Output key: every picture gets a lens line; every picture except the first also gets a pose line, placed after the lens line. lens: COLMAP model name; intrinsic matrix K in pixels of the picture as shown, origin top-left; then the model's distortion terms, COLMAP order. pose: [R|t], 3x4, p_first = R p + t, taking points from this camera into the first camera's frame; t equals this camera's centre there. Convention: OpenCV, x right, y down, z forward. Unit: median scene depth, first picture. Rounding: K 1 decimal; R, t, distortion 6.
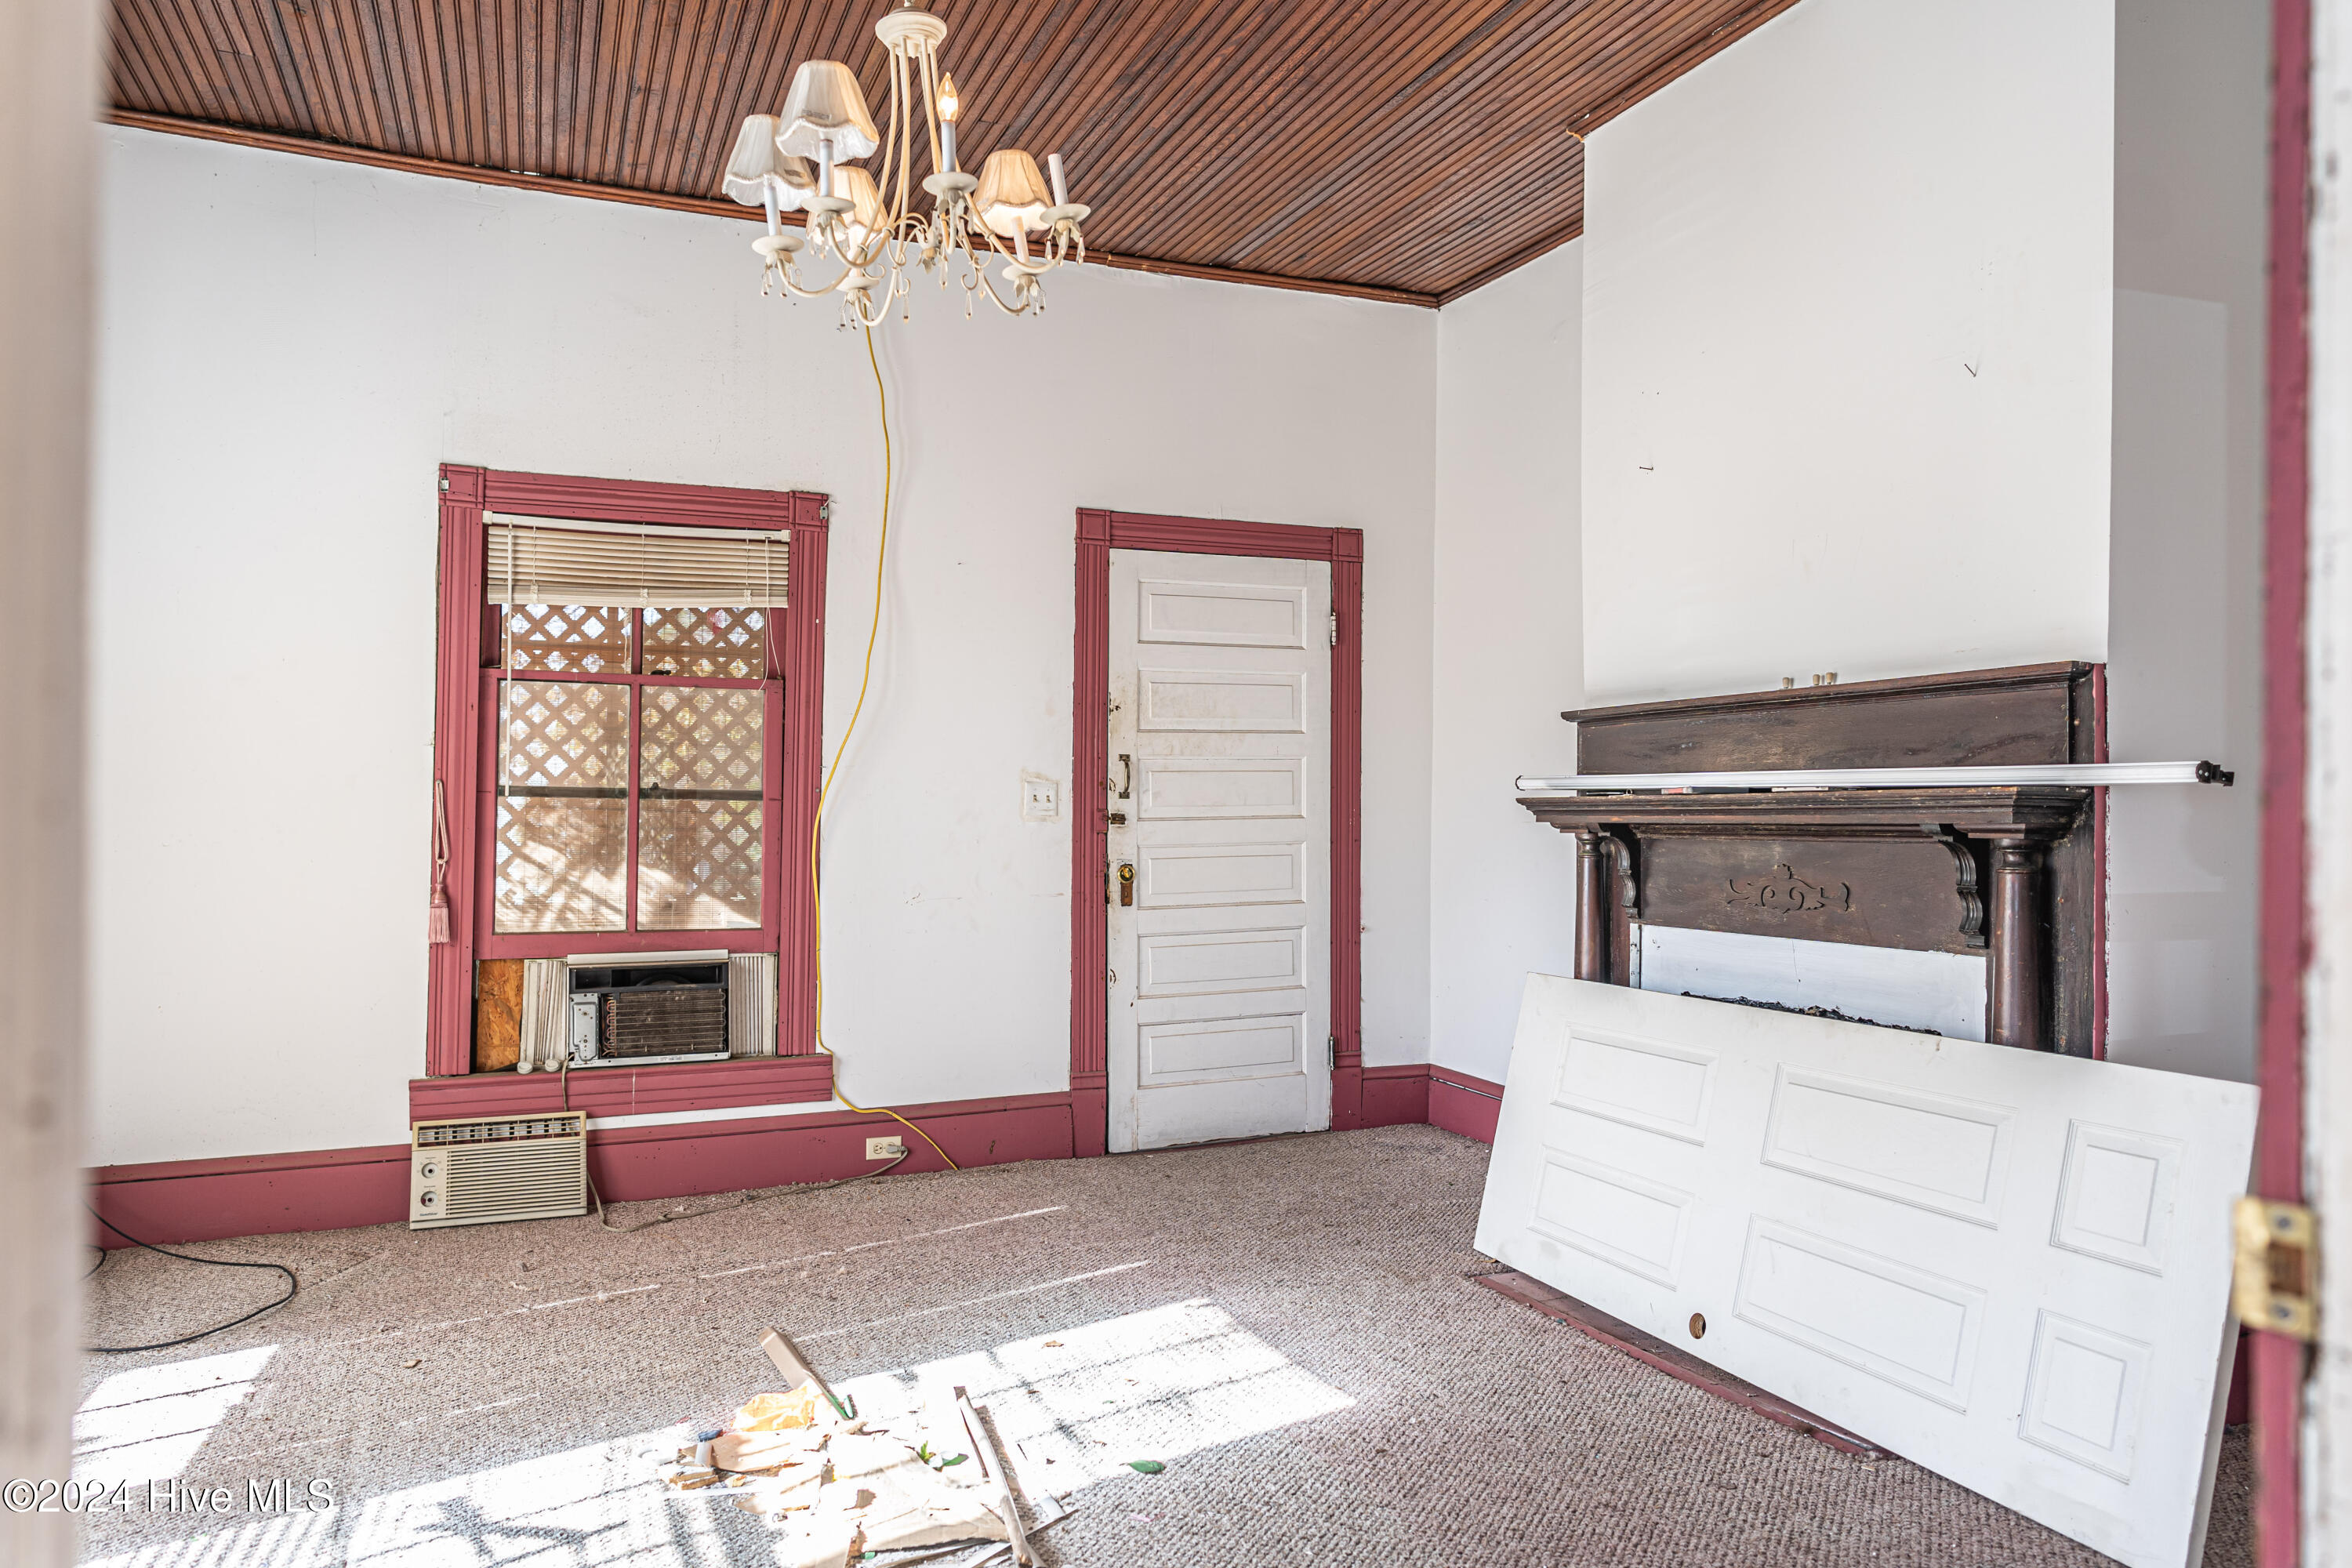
lens RADIAL K [[1568.6, 0, 1170.8], [0, 1568.6, 798.6], [0, 0, 1]] dist [-0.002477, 0.005858]
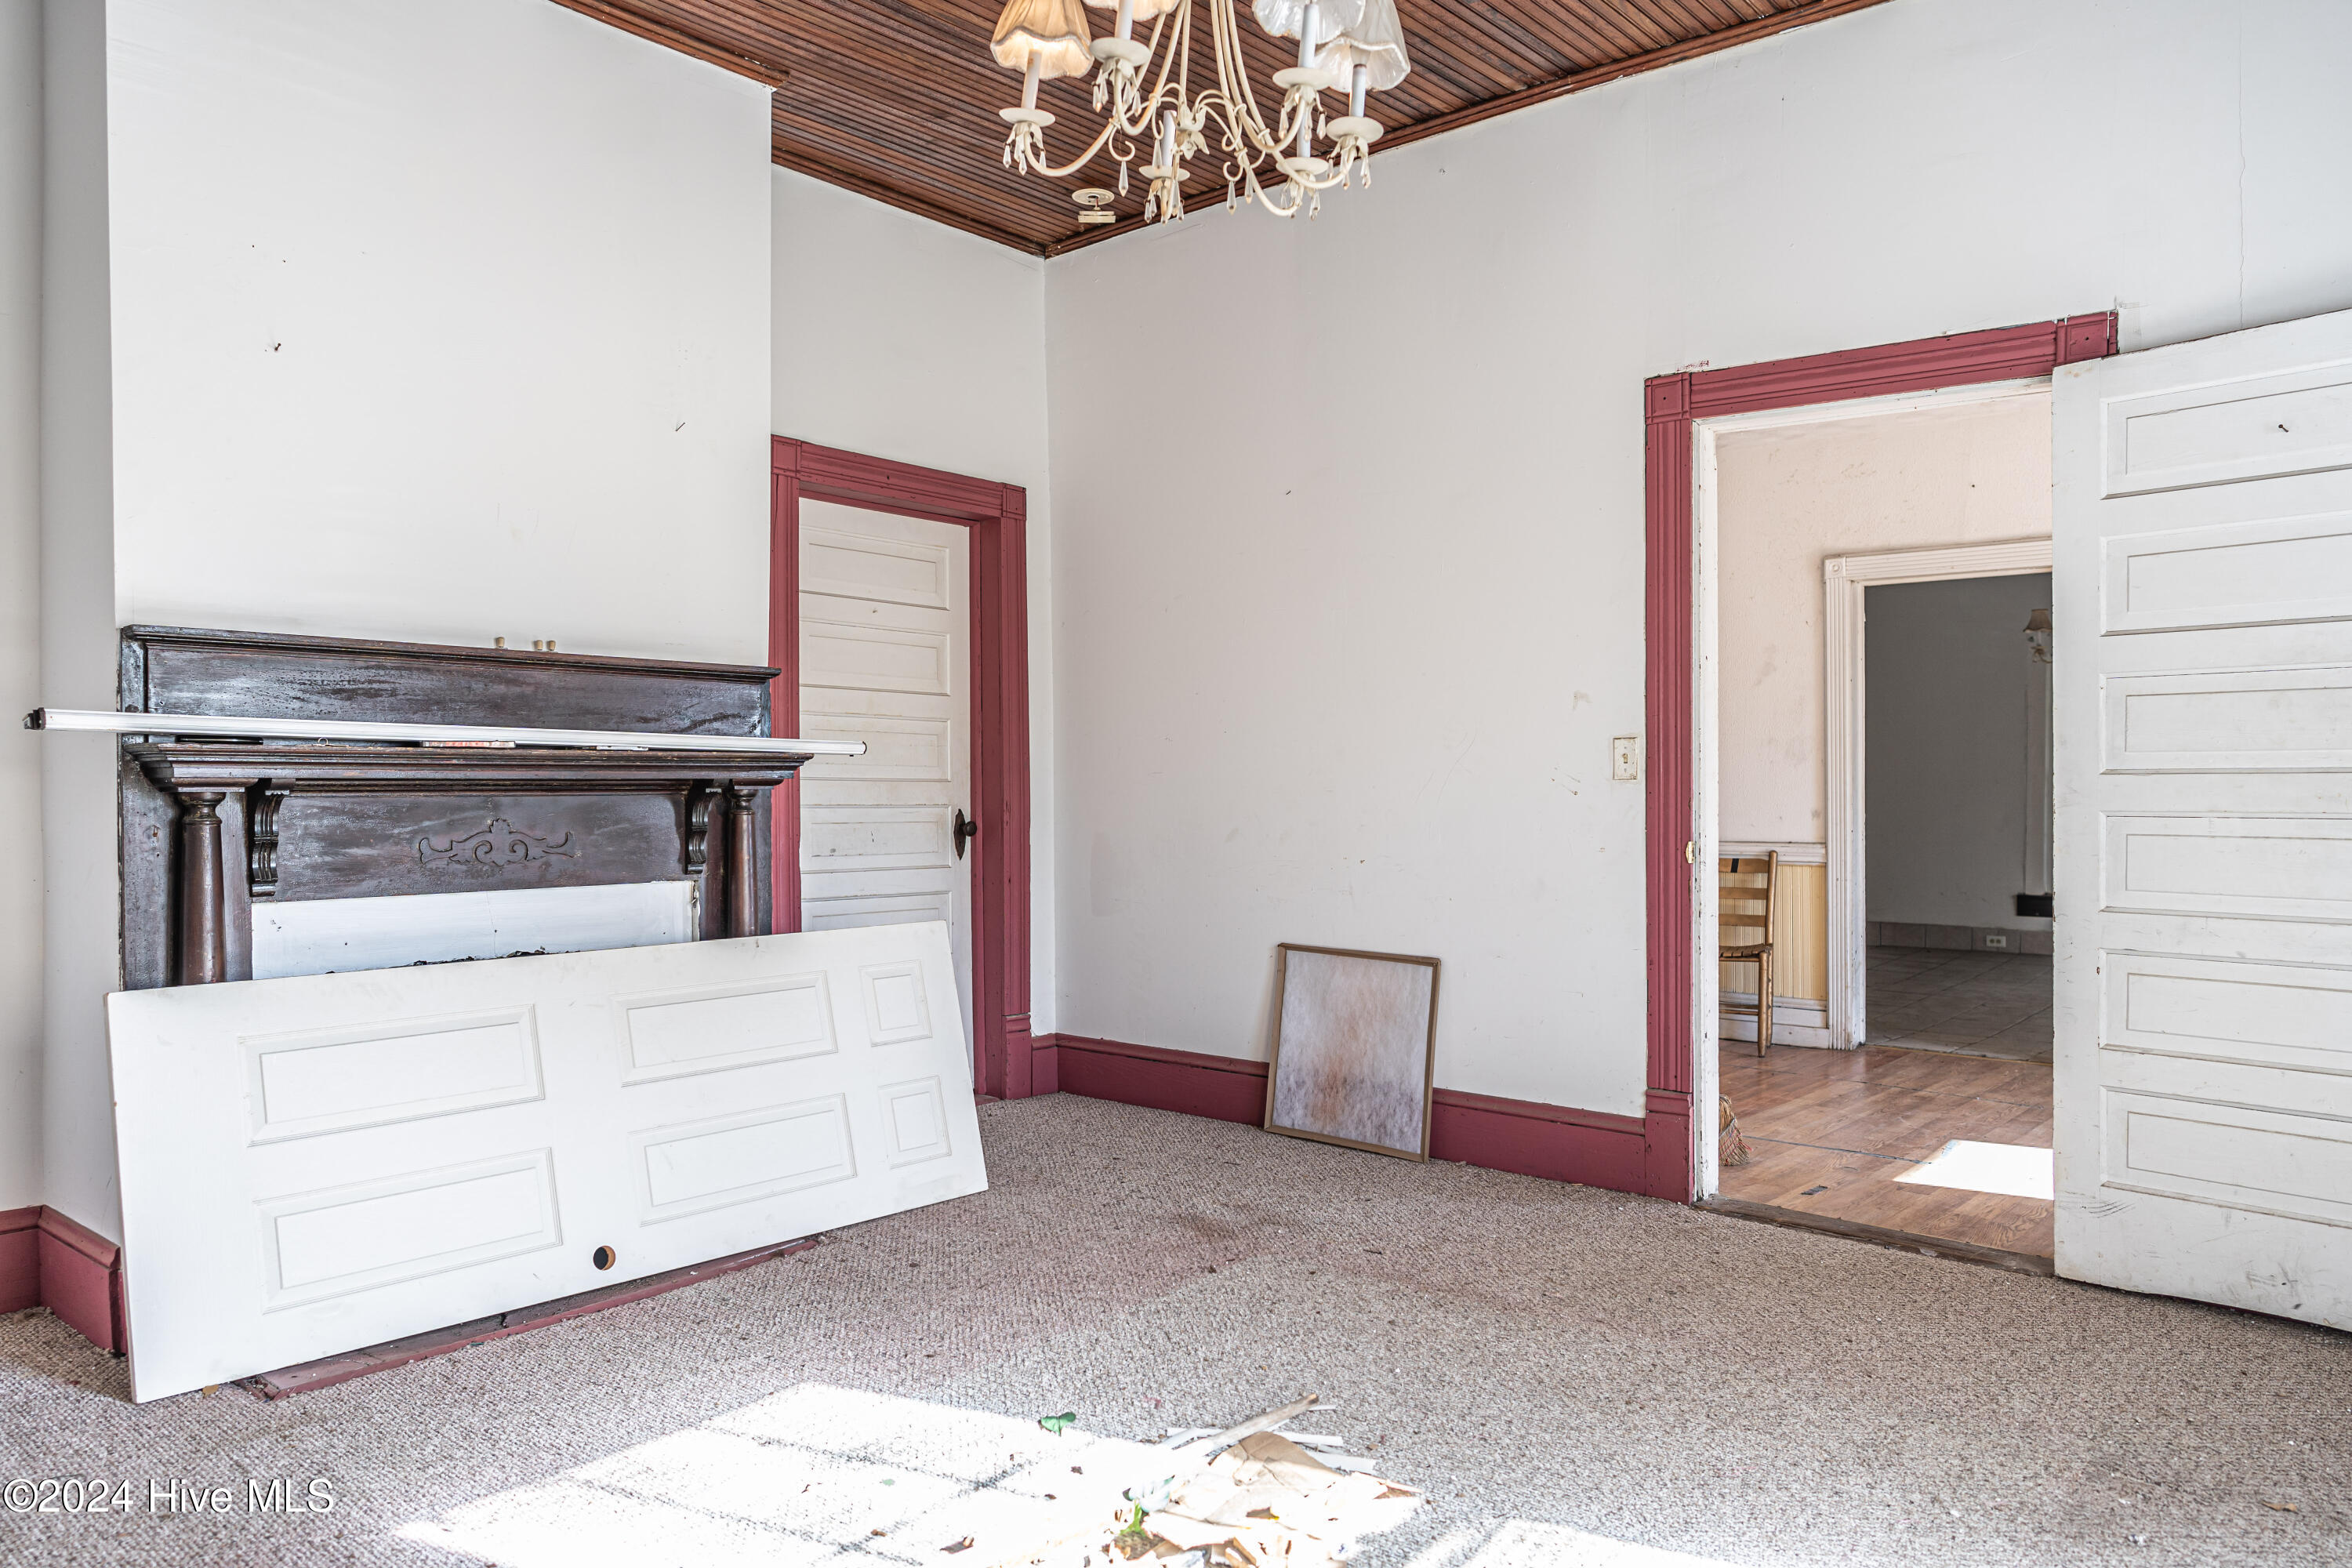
lens RADIAL K [[1568.6, 0, 1170.8], [0, 1568.6, 798.6], [0, 0, 1]] dist [-0.002477, 0.005858]
pose [[-0.453536, -0.015036, 0.891111, -0.740898], [-0.017911, 0.999810, 0.007754, 0.013049], [-0.891058, -0.012444, -0.453719, 1.101131]]
